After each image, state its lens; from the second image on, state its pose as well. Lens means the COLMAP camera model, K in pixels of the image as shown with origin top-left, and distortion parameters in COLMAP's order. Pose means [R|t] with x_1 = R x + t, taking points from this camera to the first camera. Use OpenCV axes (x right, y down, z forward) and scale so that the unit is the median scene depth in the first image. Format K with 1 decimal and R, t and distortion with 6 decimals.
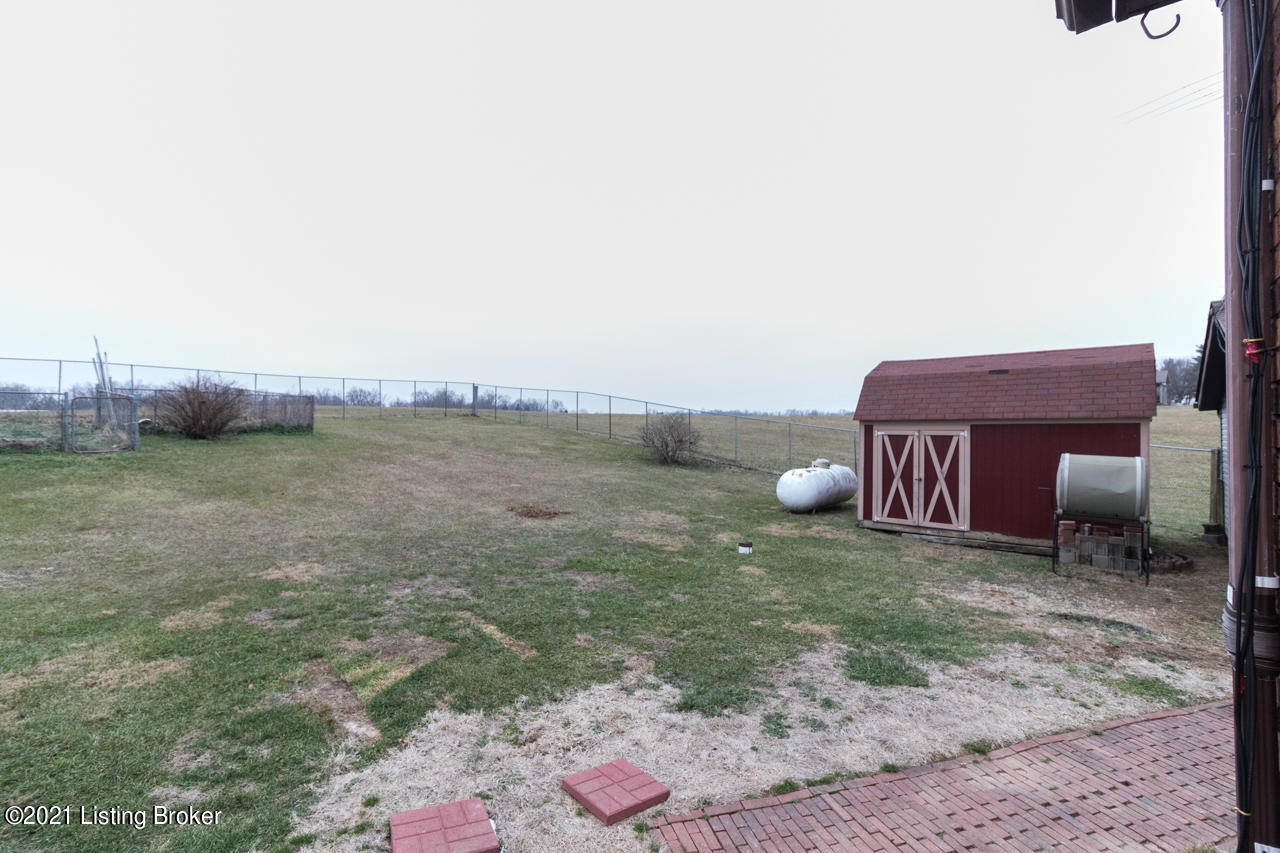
lens RADIAL K [[584.9, 0, 640.0], [0, 584.9, 426.5], [0, 0, 1]] dist [0.003246, 0.000201]
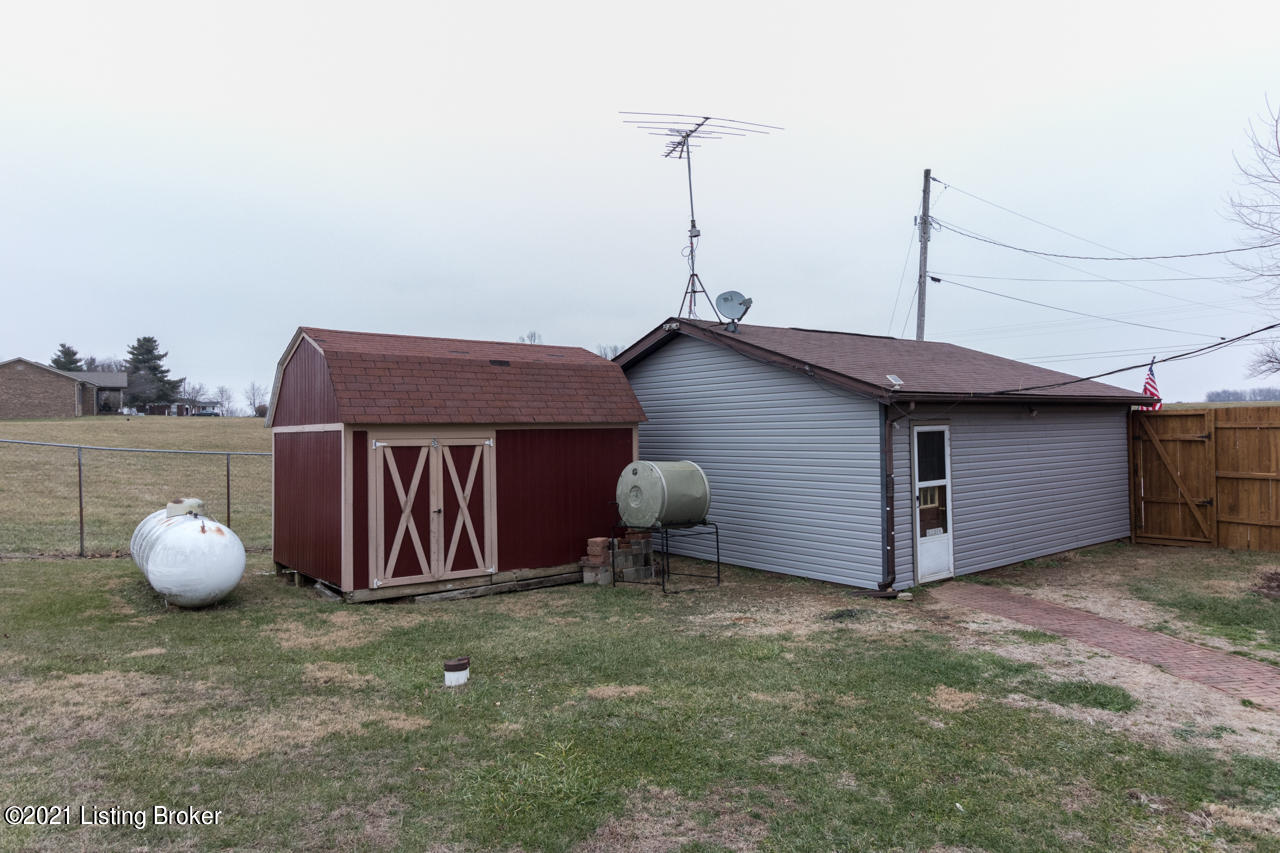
lens RADIAL K [[805.9, 0, 640.0], [0, 805.9, 426.5], [0, 0, 1]] dist [0.002271, 0.000303]
pose [[0.209554, 0.009659, 0.977749, -0.077073], [0.010986, 0.999865, -0.012232, 0.001293], [-0.977735, 0.013304, 0.209419, 0.115367]]
